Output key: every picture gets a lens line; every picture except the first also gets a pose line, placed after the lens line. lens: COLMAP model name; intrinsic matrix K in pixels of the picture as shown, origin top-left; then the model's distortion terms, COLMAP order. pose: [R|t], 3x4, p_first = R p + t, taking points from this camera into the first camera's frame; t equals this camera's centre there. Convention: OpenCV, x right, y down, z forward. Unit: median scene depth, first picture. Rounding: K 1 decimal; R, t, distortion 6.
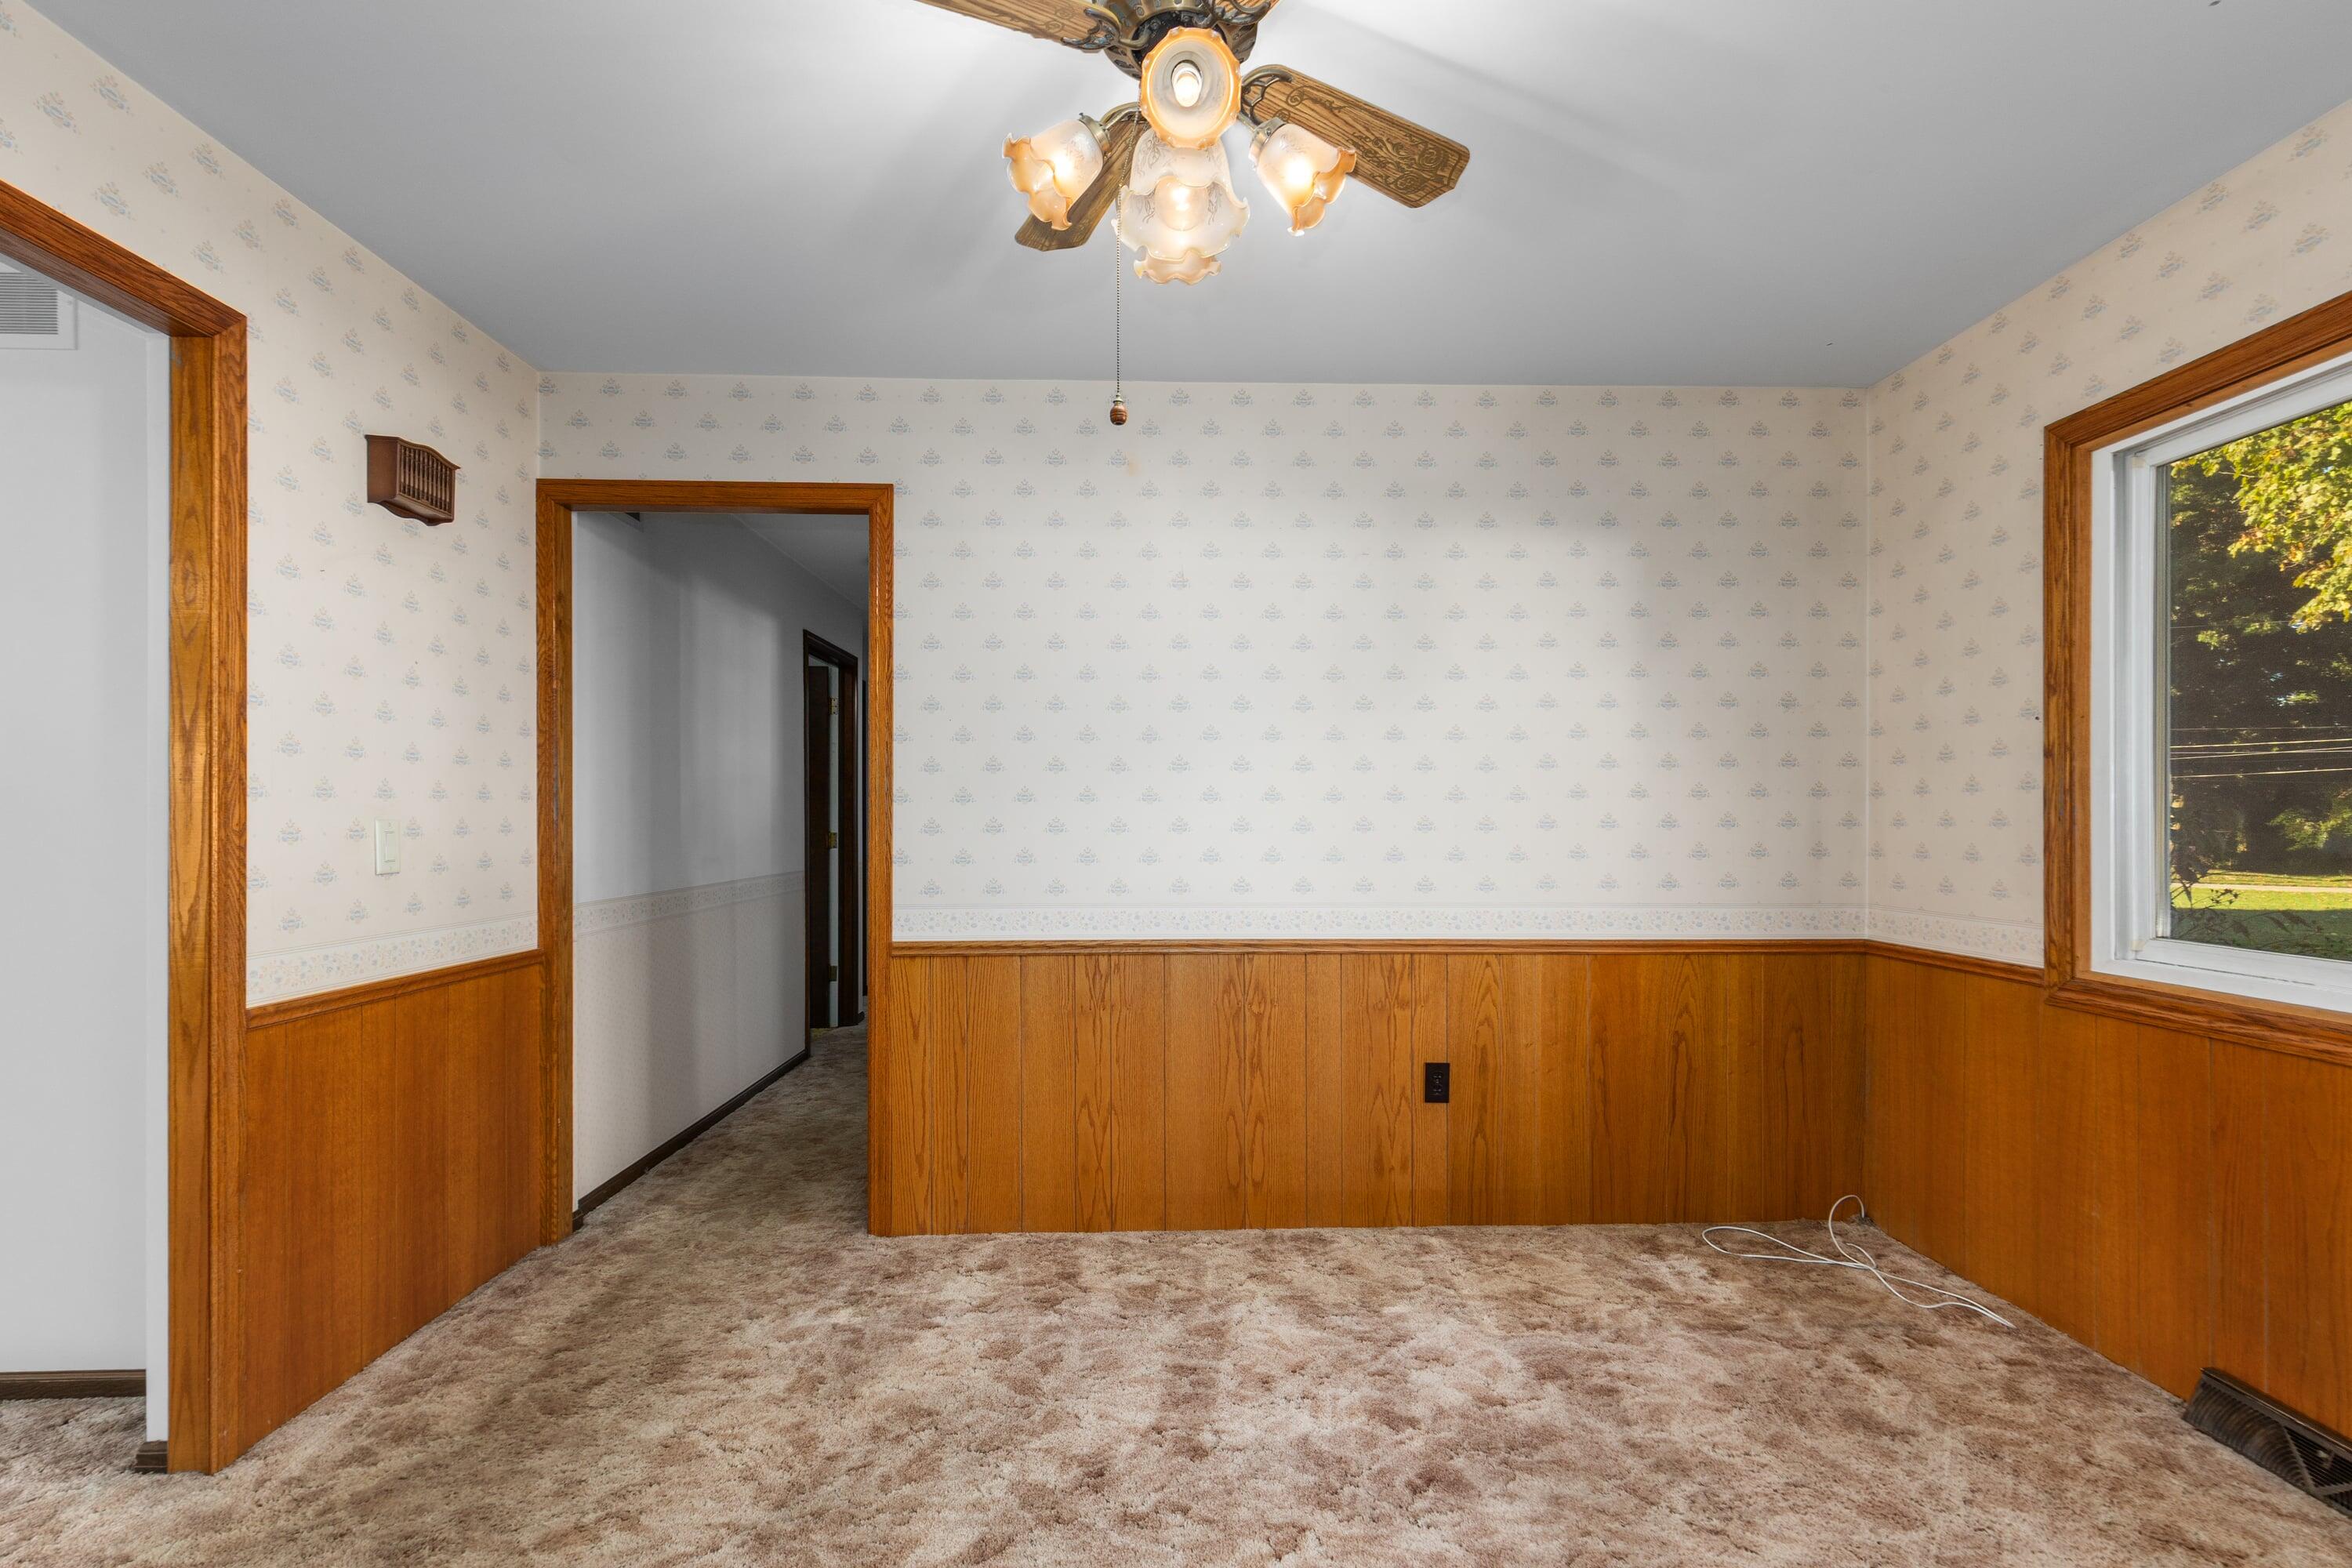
lens RADIAL K [[1065.6, 0, 1184.2], [0, 1065.6, 821.3], [0, 0, 1]] dist [0.009595, -0.002356]
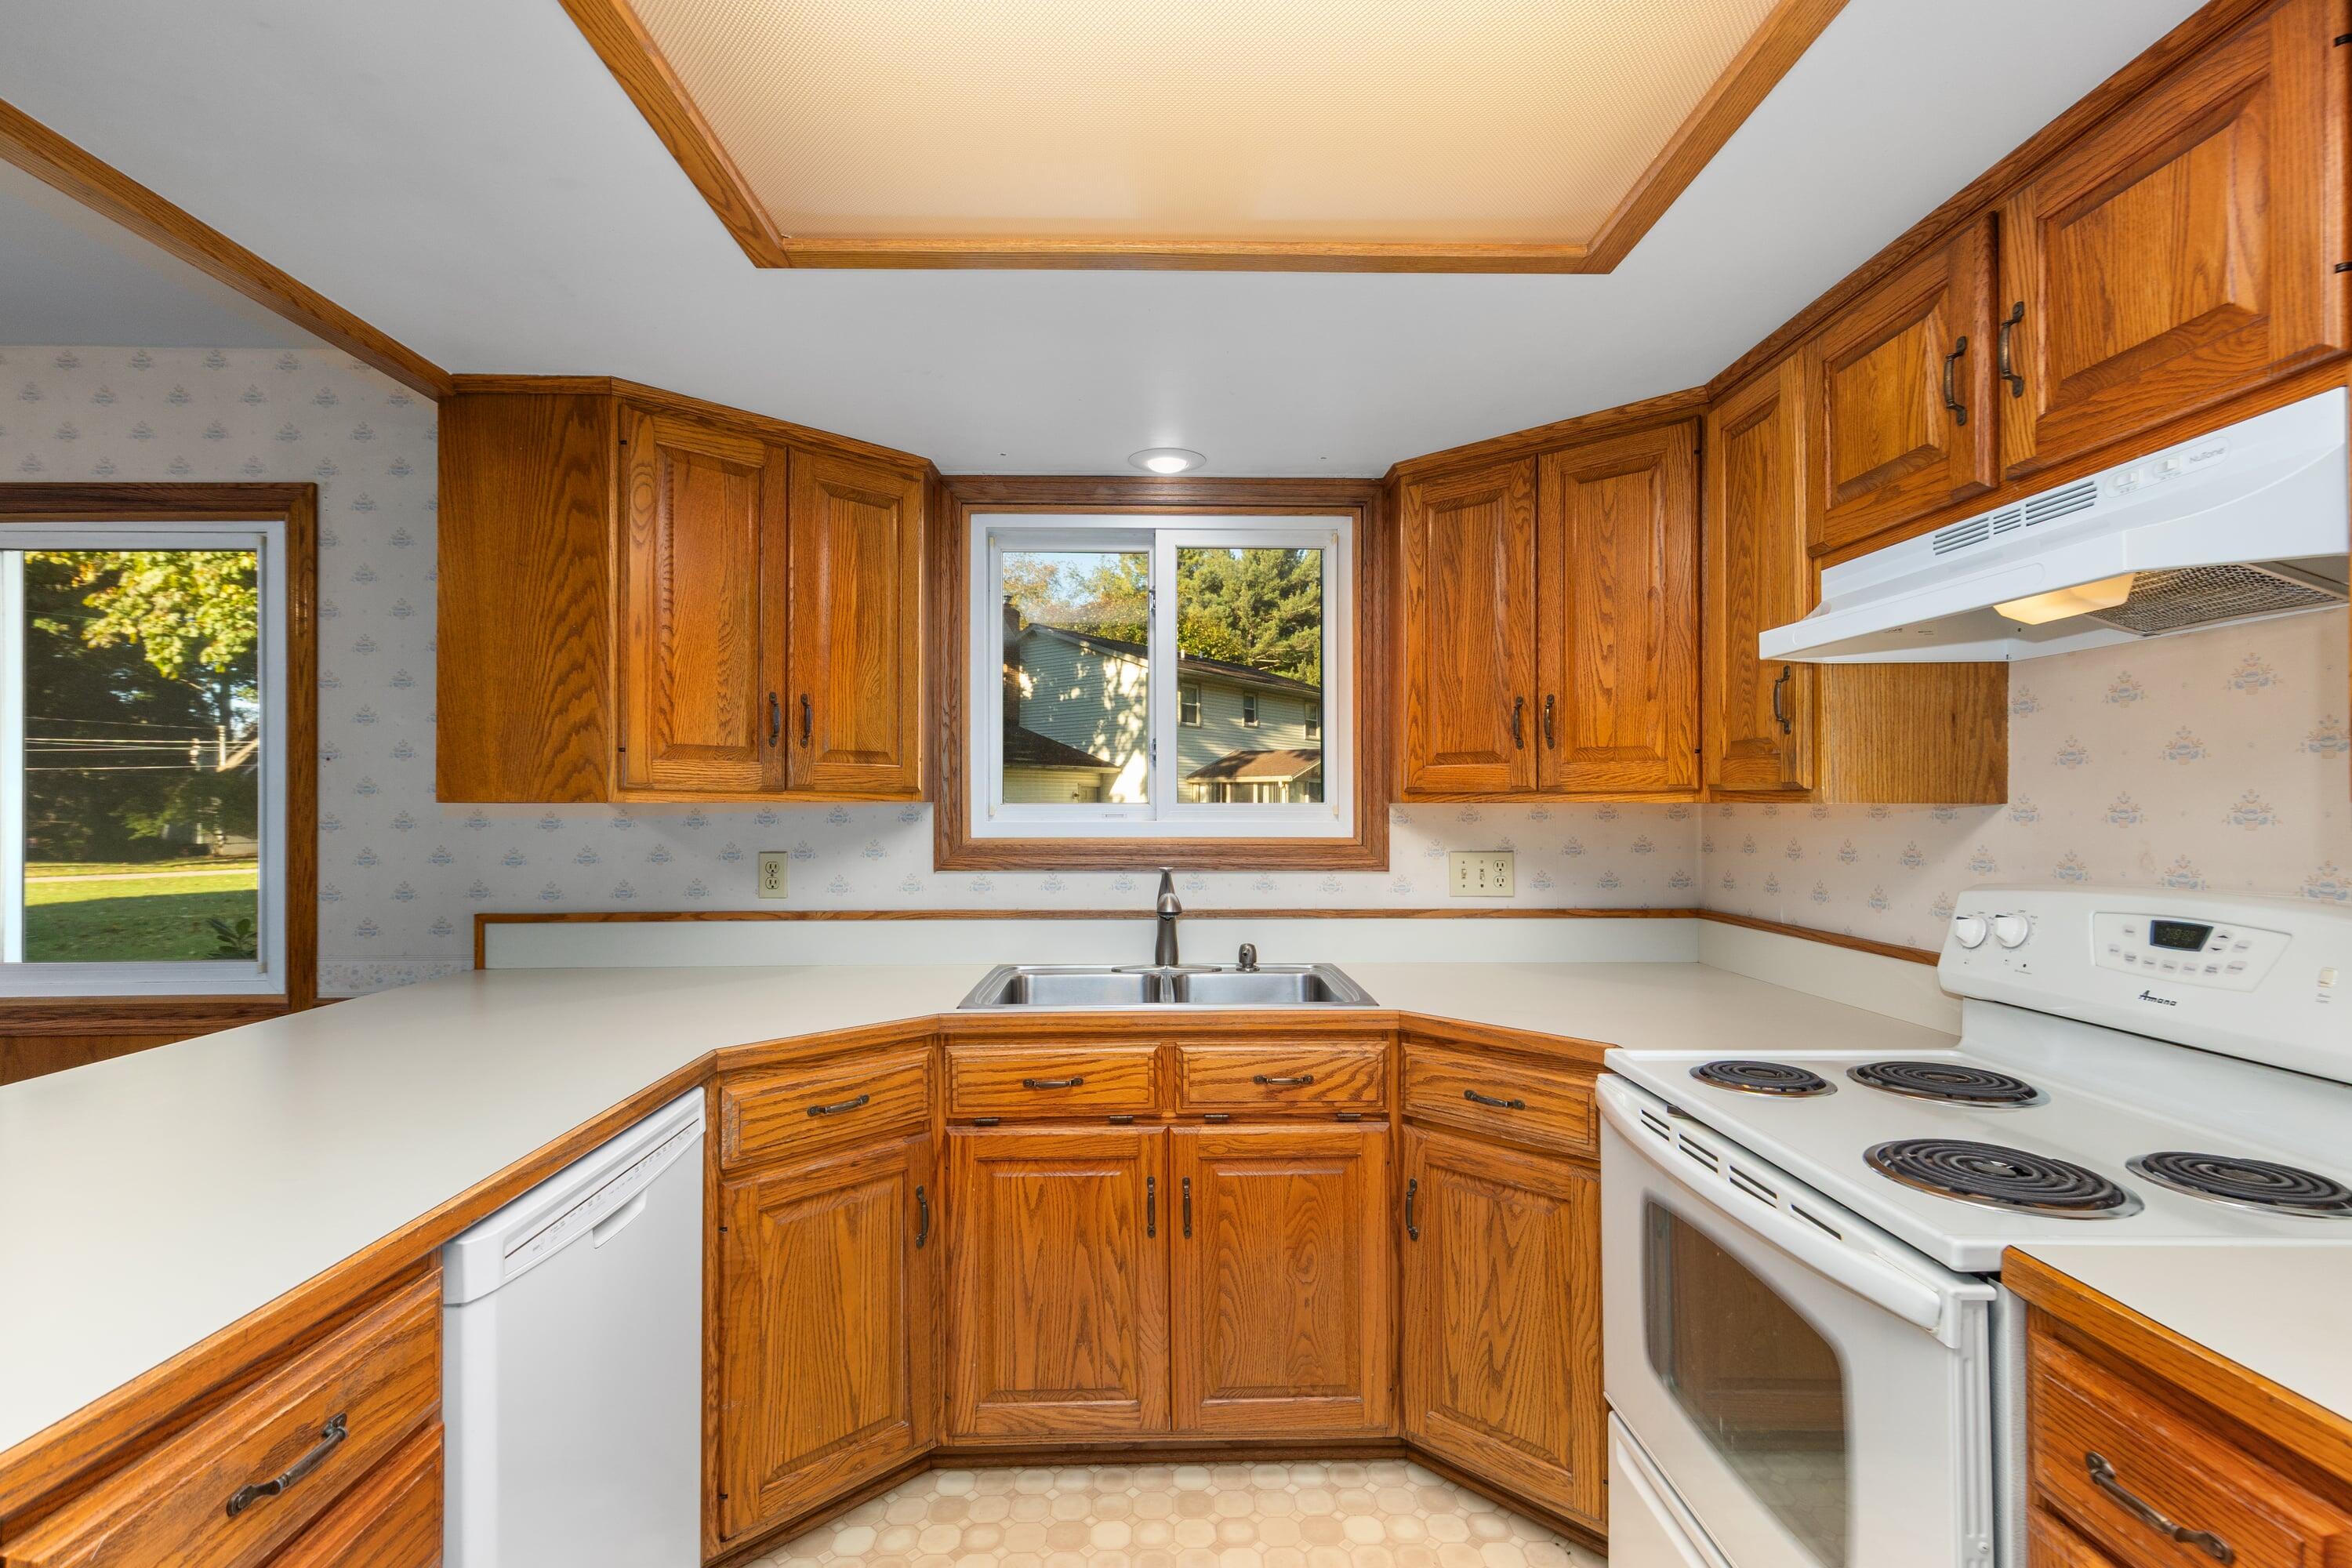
lens RADIAL K [[1065.6, 0, 1173.9], [0, 1065.6, 798.9], [0, 0, 1]] dist [0.009595, -0.002356]
pose [[0.006403, 0.005575, 0.999964, -0.190065], [0.004614, 0.999974, -0.005604, -0.040688], [-0.999969, 0.004649, 0.006377, -0.437690]]
